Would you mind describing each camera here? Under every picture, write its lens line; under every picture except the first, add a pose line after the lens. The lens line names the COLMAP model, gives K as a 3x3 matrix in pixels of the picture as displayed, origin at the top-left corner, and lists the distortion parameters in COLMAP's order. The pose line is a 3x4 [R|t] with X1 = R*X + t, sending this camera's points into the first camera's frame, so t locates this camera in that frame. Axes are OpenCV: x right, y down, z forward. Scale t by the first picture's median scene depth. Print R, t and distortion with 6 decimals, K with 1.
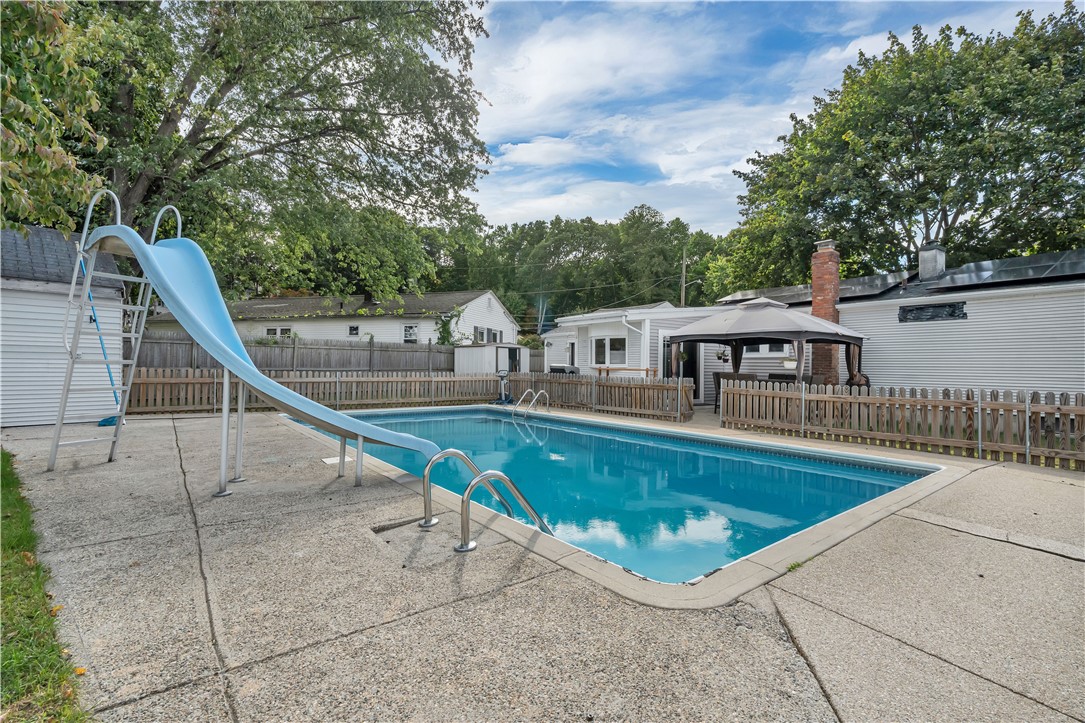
lens RADIAL K [[493.9, 0, 544.3], [0, 493.9, 362.4], [0, 0, 1]] dist [-0.002674, 0.000435]
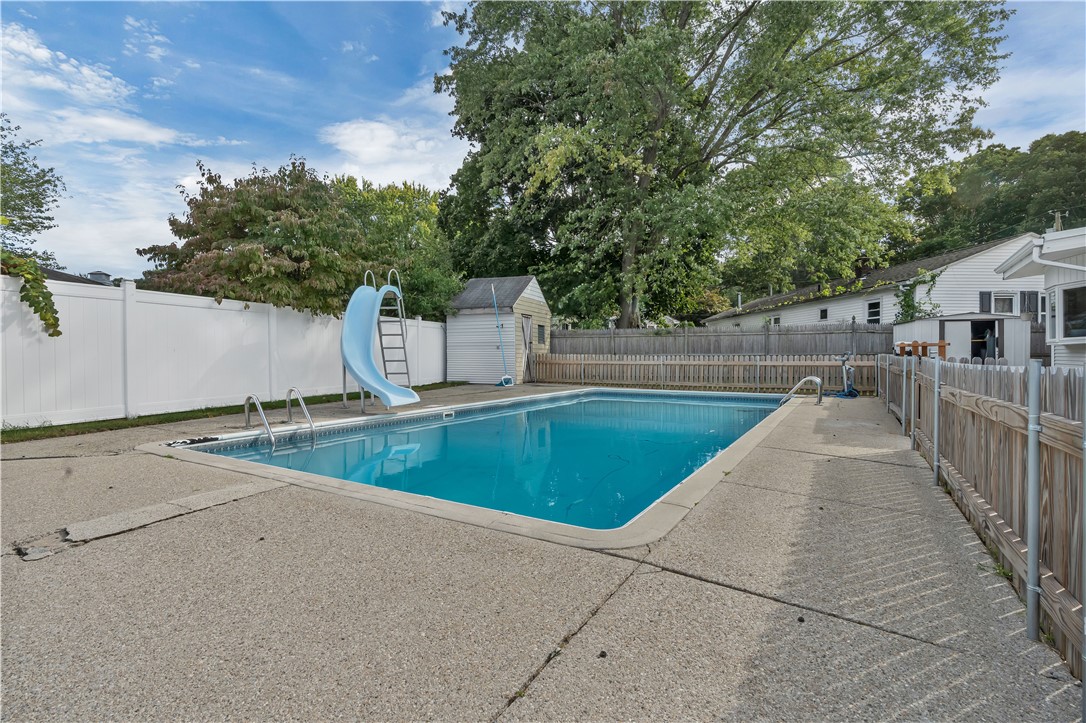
lens RADIAL K [[494.3, 0, 543.2], [0, 494.3, 359.7], [0, 0, 1]] dist [-0.002674, 0.000435]
pose [[0.344320, -0.002622, -0.938849, 0.432491], [0.012365, 0.999922, 0.001742, 0.018275], [0.938771, -0.012208, 0.344326, 0.276116]]
